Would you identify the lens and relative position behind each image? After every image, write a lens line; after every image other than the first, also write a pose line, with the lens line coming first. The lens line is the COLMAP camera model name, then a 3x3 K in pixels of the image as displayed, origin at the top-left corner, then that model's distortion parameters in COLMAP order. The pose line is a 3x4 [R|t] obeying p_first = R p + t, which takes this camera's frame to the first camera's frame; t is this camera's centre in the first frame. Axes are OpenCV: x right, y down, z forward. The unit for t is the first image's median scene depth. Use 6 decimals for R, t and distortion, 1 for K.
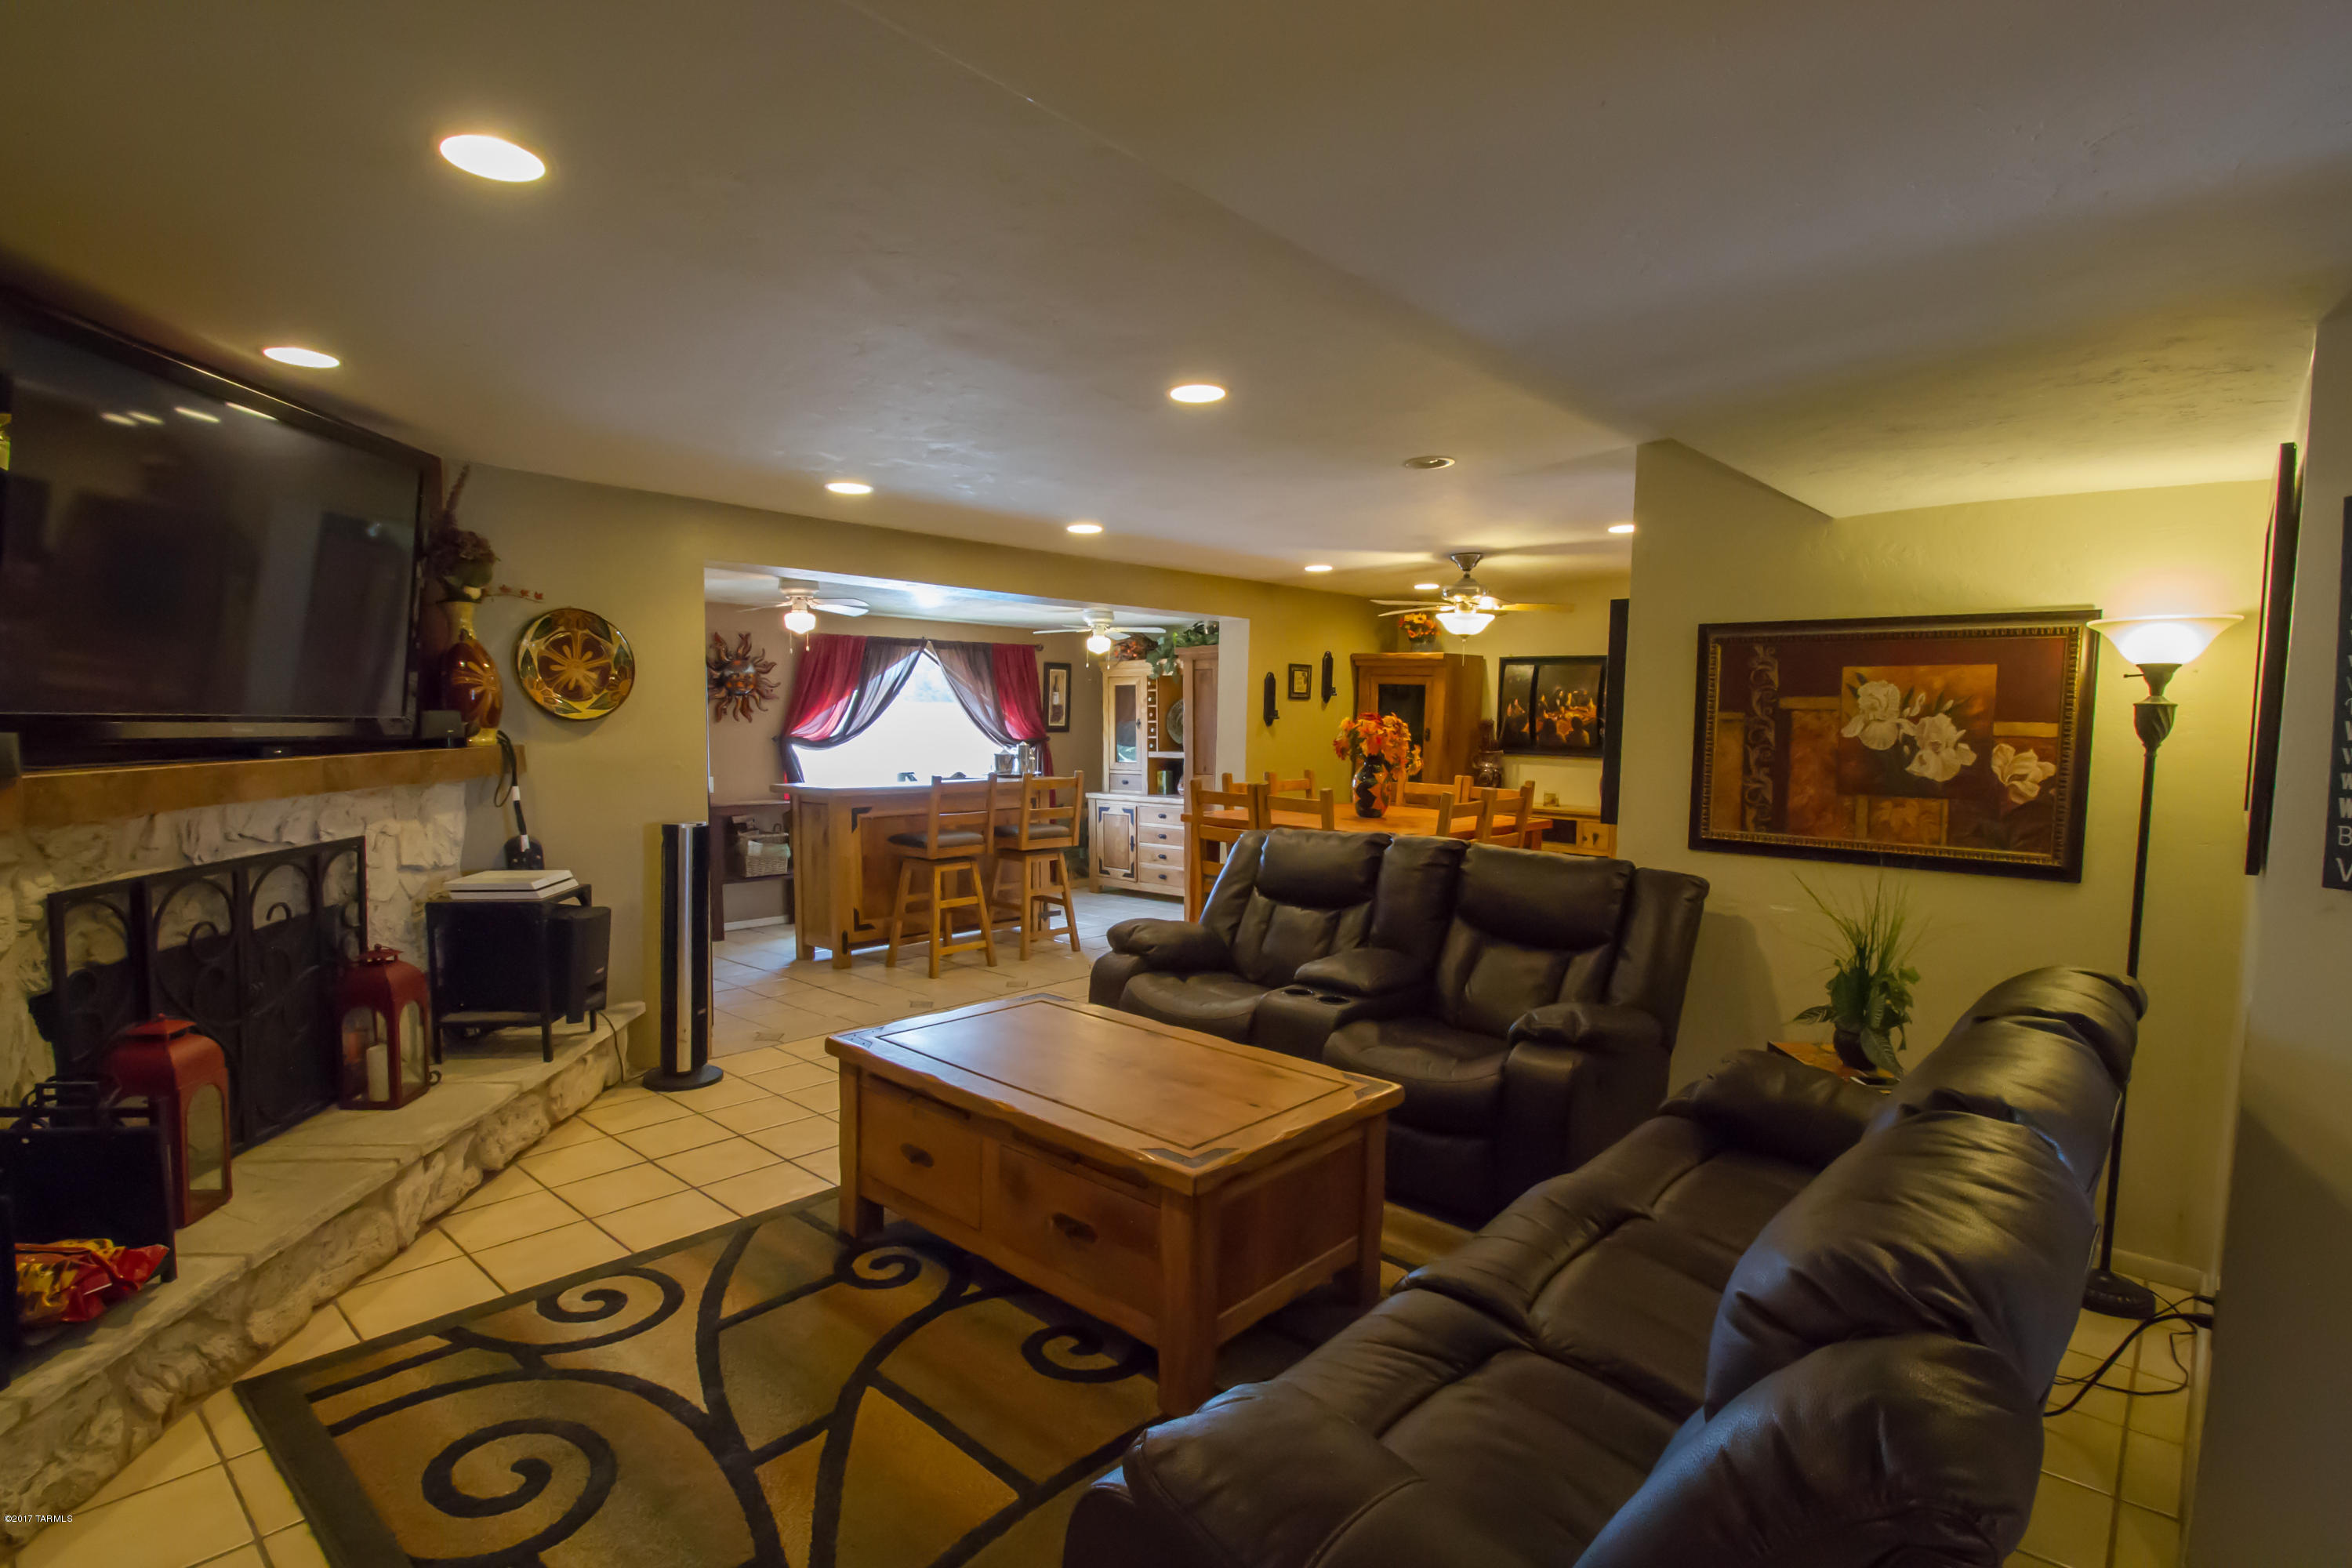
lens RADIAL K [[1162.2, 0, 1197.3], [0, 1162.2, 777.3], [0, 0, 1]] dist [0.000340, 0.001014]
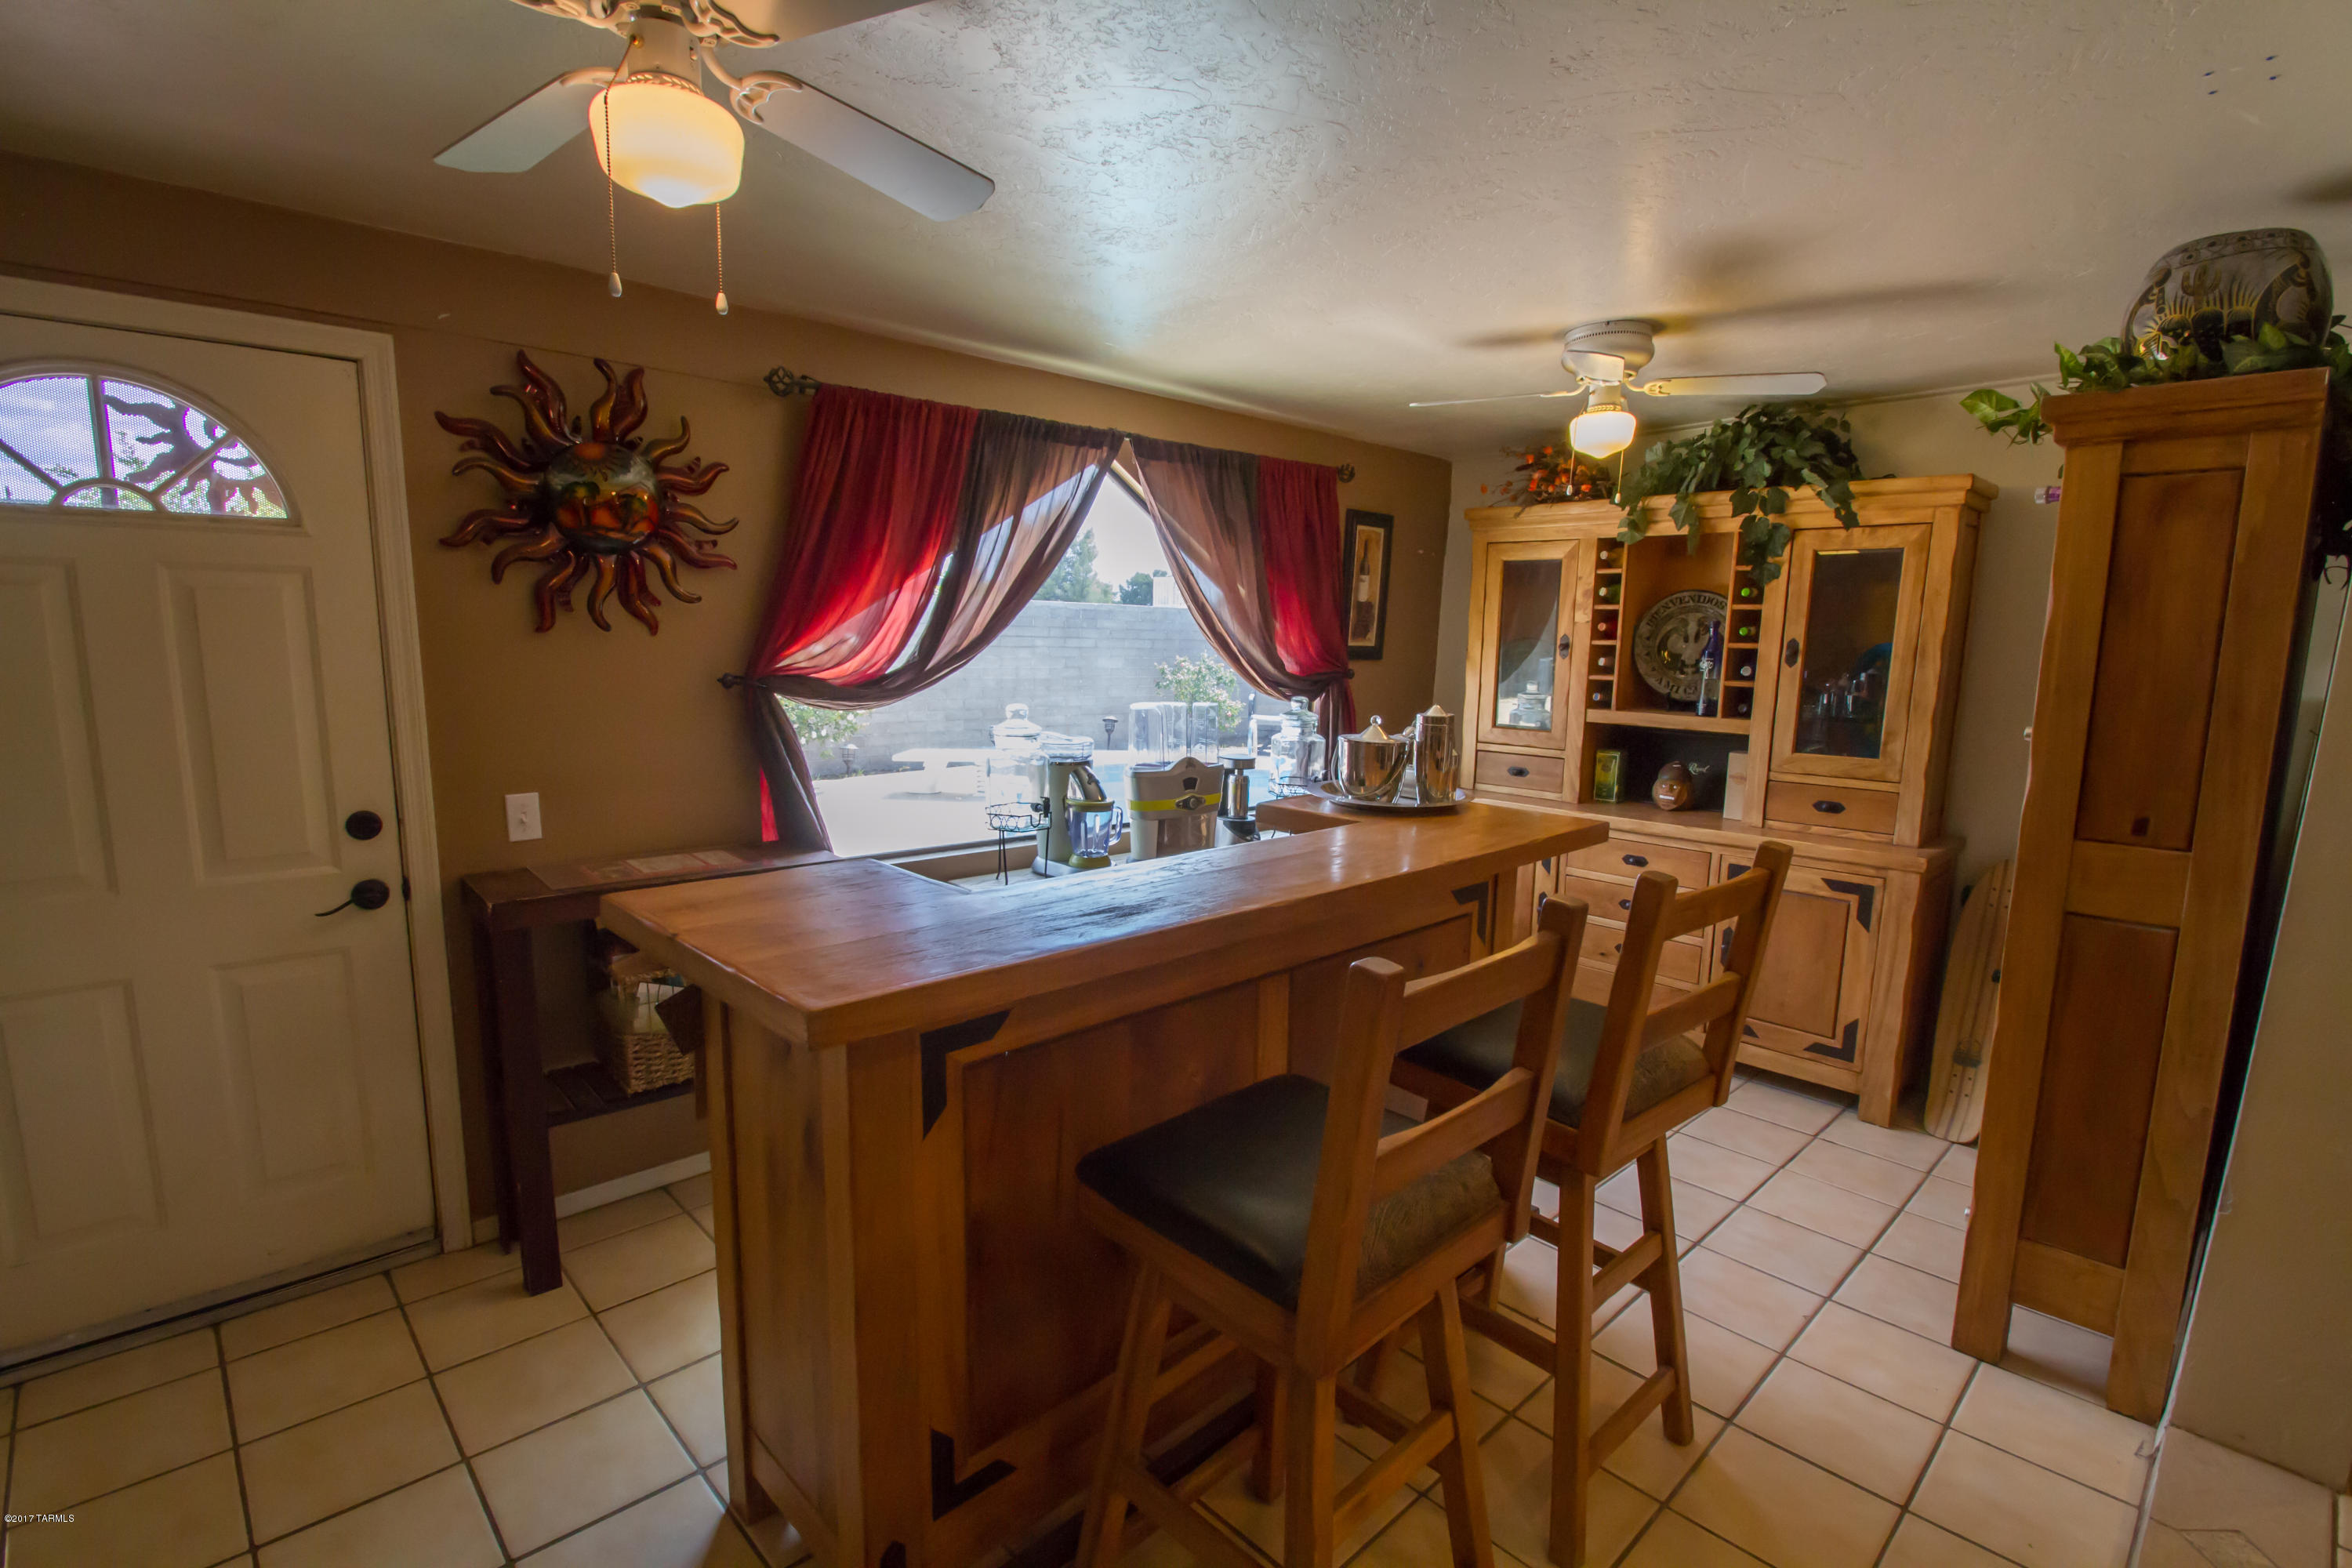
lens RADIAL K [[1097.8, 0, 1184.0], [0, 1097.8, 799.1], [0, 0, 1]] dist [0.000076, -0.010003]
pose [[0.995854, 0.029262, -0.086133, -0.196971], [-0.019831, 0.993912, 0.108380, -0.037337], [0.088780, -0.106223, 0.990371, 0.686747]]
